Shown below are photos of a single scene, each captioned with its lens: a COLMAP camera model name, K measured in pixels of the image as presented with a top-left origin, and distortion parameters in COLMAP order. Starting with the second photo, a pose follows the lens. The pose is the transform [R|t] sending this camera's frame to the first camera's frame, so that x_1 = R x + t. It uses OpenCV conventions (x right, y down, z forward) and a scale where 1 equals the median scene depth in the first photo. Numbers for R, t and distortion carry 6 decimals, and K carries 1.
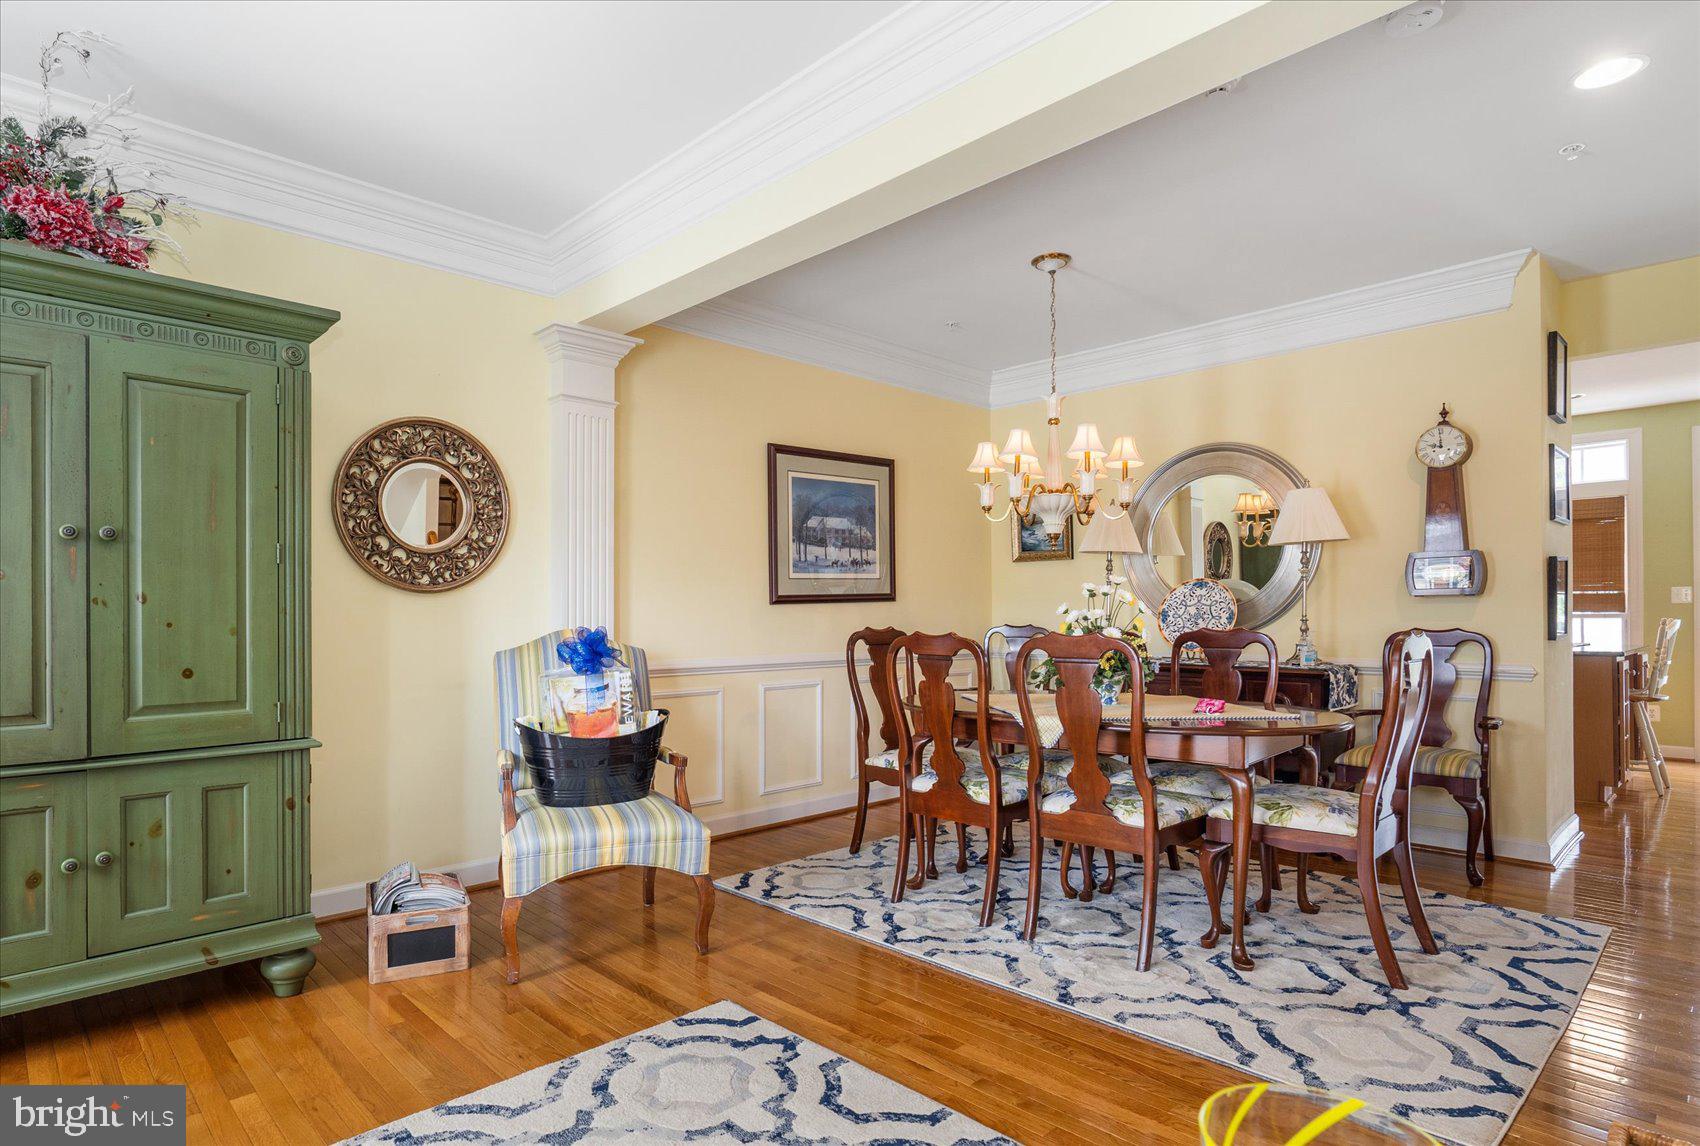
lens RADIAL K [[914.5, 0, 786.5], [0, 914.5, 611.2], [0, 0, 1]] dist [-0.003494, 0.001145]
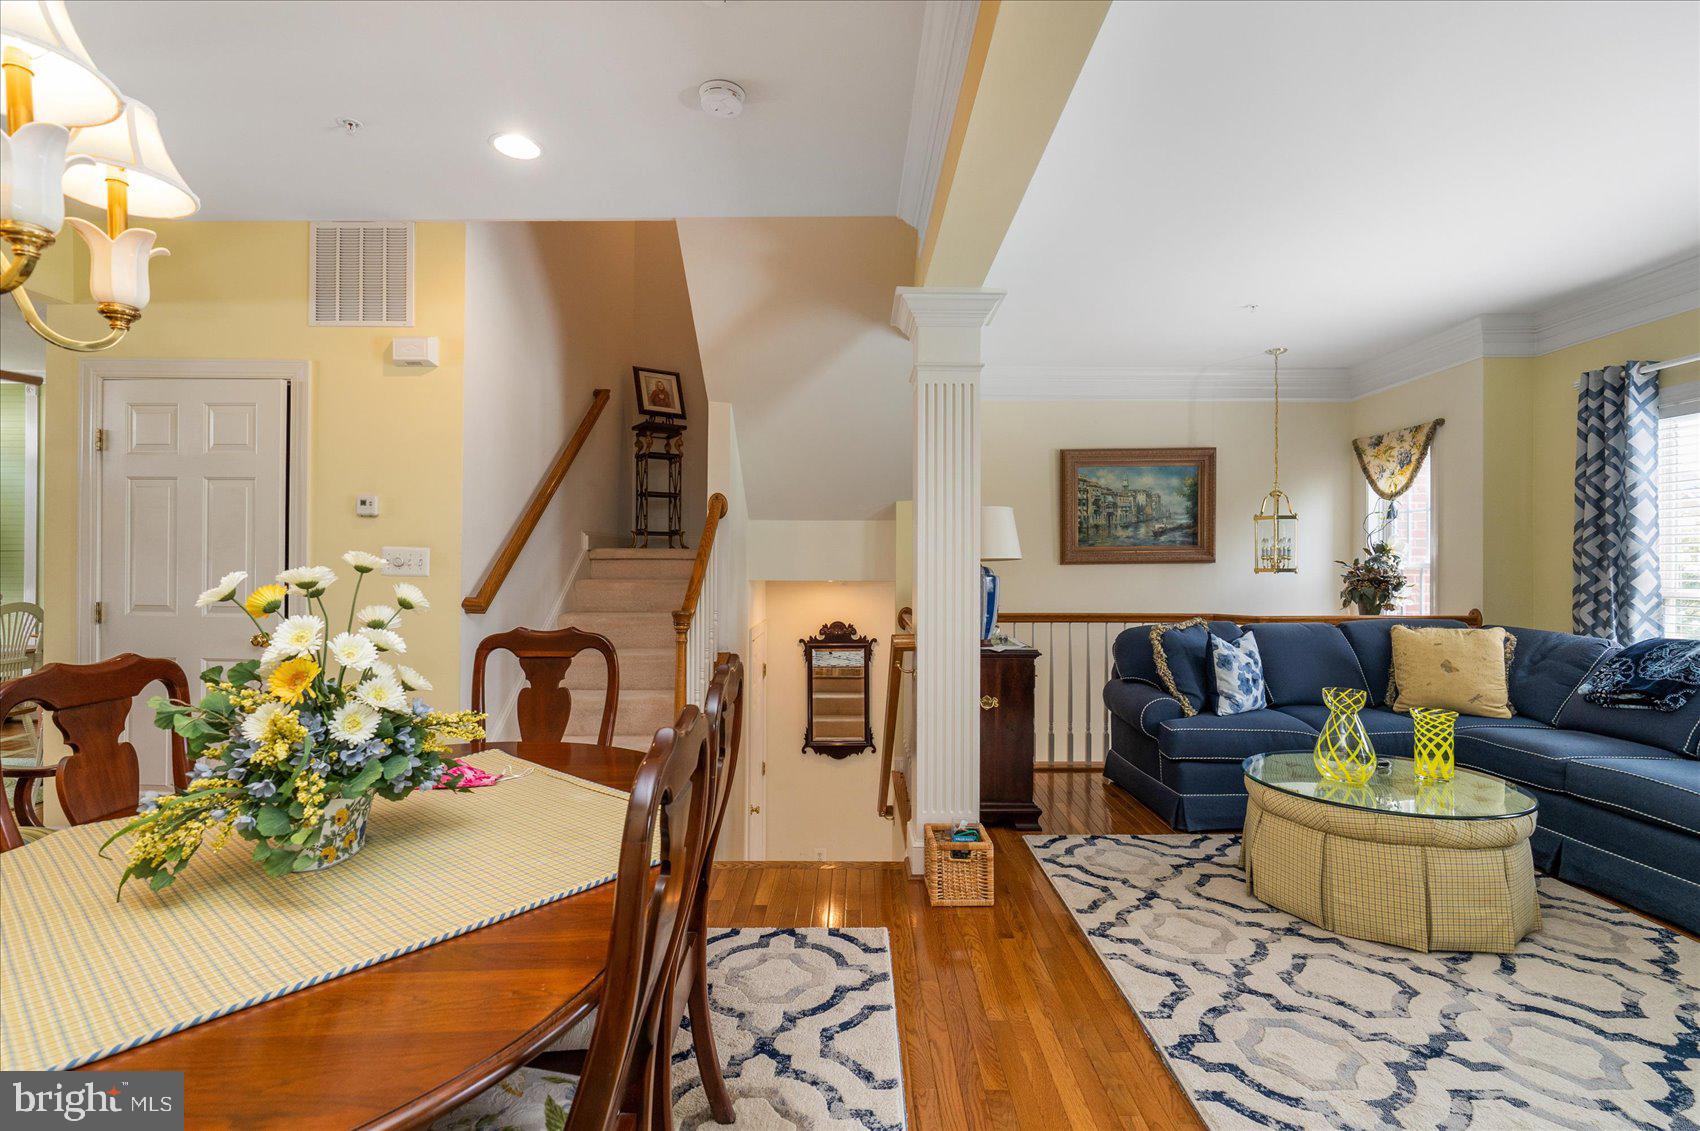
lens RADIAL K [[777.8, 0, 852.1], [0, 777.8, 563.0], [0, 0, 1]] dist [-0.019504, 0.007160]
pose [[-0.732921, 0.003740, 0.680303, -0.066618], [-0.005156, 0.999926, -0.011052, -0.025837], [-0.680294, -0.011608, -0.732848, 0.936636]]
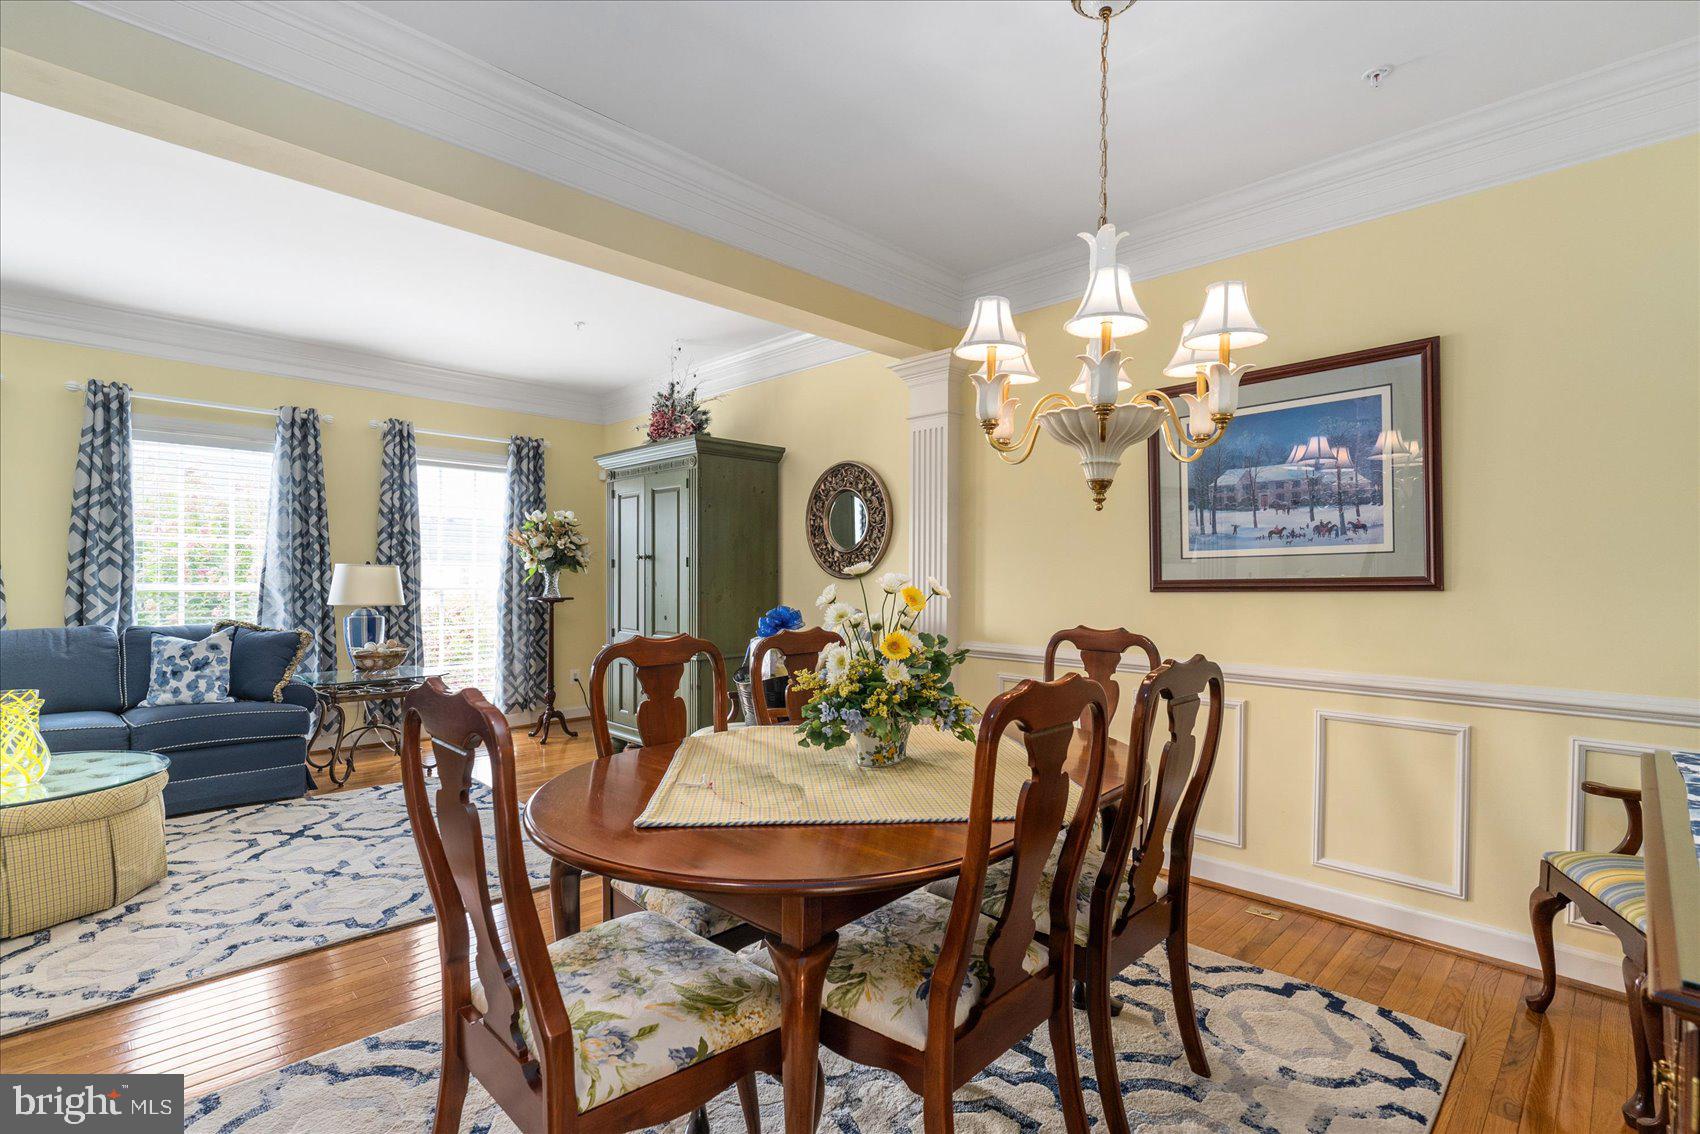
lens RADIAL K [[786.5, 0, 845.4], [0, 786.5, 586.5], [0, 0, 1]] dist [-0.003507, 0.000717]
pose [[0.032934, 0.016445, -0.999322, 0.762461], [-0.004917, 0.999855, 0.016292, -0.025683], [0.999445, 0.004377, 0.033010, 0.817423]]
